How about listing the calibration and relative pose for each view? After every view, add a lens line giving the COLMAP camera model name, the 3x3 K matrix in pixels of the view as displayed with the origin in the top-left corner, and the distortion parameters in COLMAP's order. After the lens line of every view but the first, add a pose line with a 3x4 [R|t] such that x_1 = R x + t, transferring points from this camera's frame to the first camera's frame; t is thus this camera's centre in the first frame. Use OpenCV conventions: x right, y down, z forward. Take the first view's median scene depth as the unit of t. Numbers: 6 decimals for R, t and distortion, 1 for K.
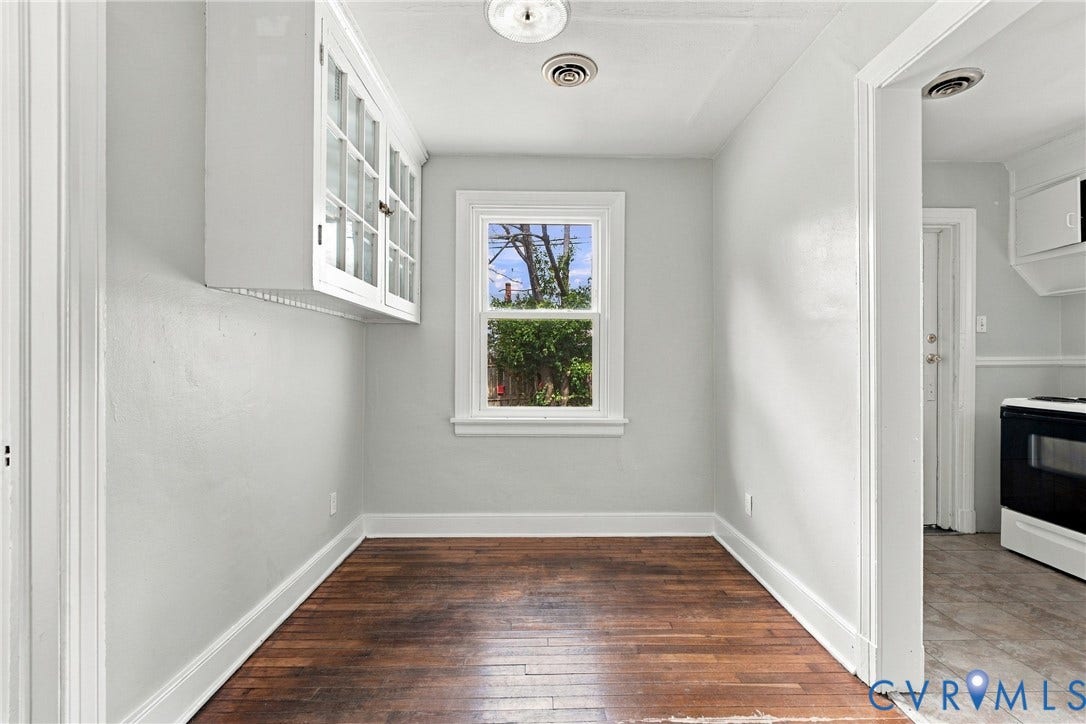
lens RADIAL K [[487.7, 0, 545.8], [0, 487.7, 364.4], [0, 0, 1]] dist [-0.005597, 0.000951]
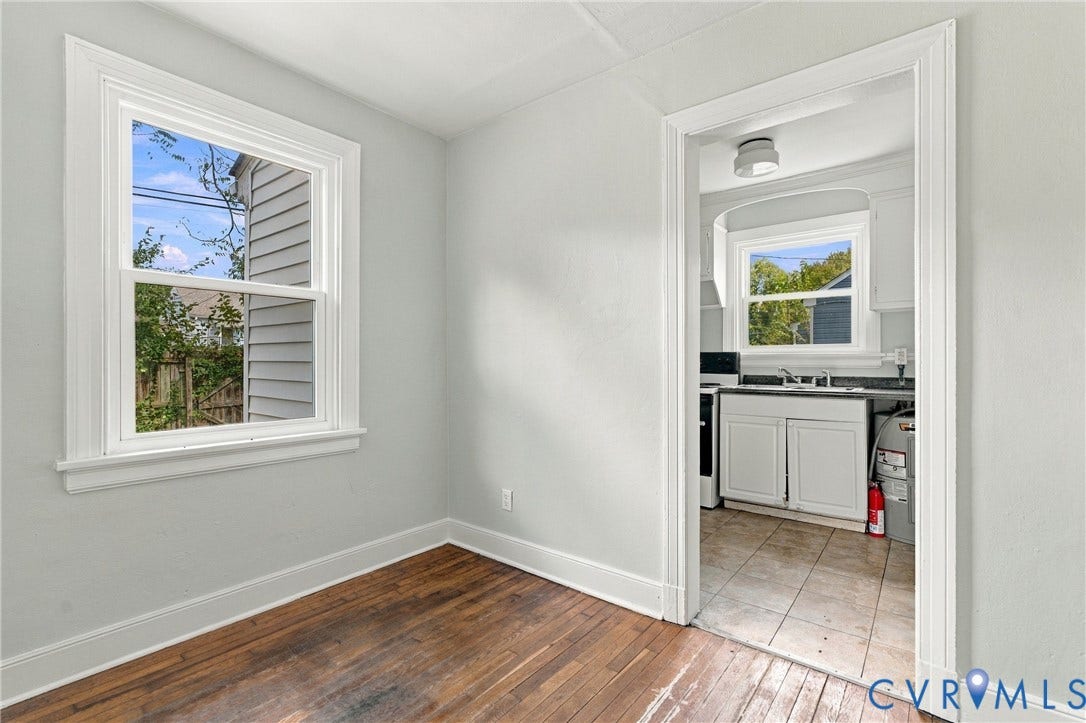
lens RADIAL K [[487.7, 0, 545.8], [0, 487.7, 363.9], [0, 0, 1]] dist [-0.005597, 0.000951]
pose [[0.636496, -0.006454, 0.771253, -0.275429], [0.000010, 0.999965, 0.008359, -0.001011], [-0.771280, -0.005313, 0.636474, 0.271258]]
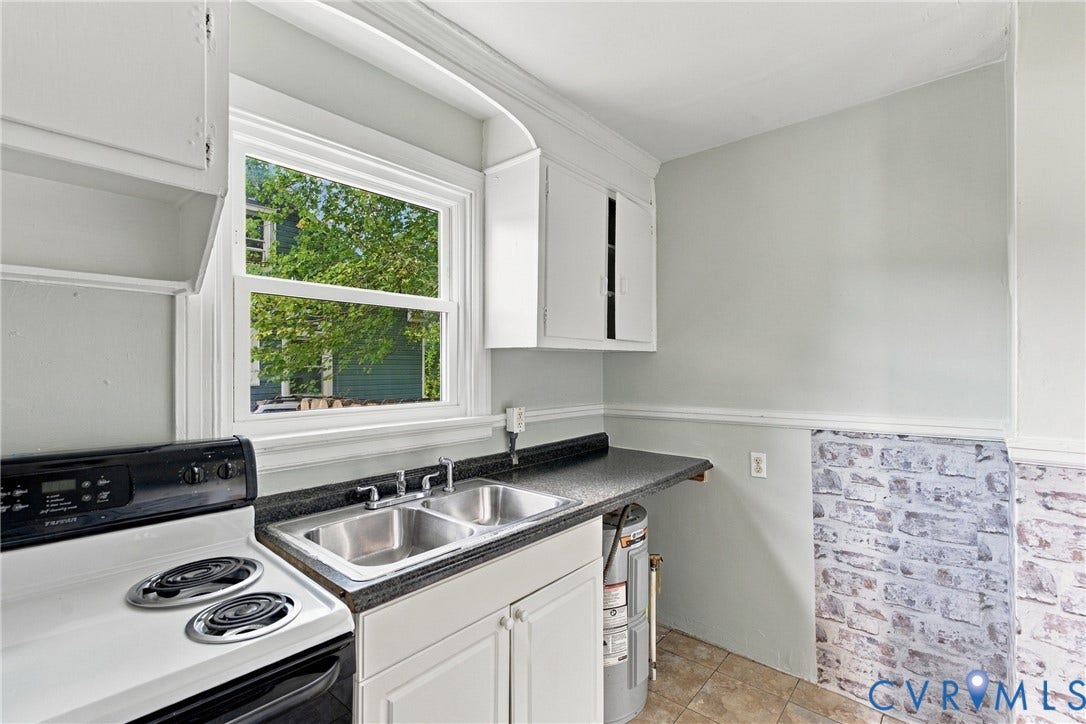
lens RADIAL K [[487.7, 0, 545.8], [0, 487.7, 364.4], [0, 0, 1]] dist [-0.005597, 0.000951]
pose [[-0.740413, -0.003555, 0.672143, 0.605690], [-0.006634, 0.999976, -0.002018, -0.091518], [-0.672119, -0.005953, -0.740419, 0.875573]]
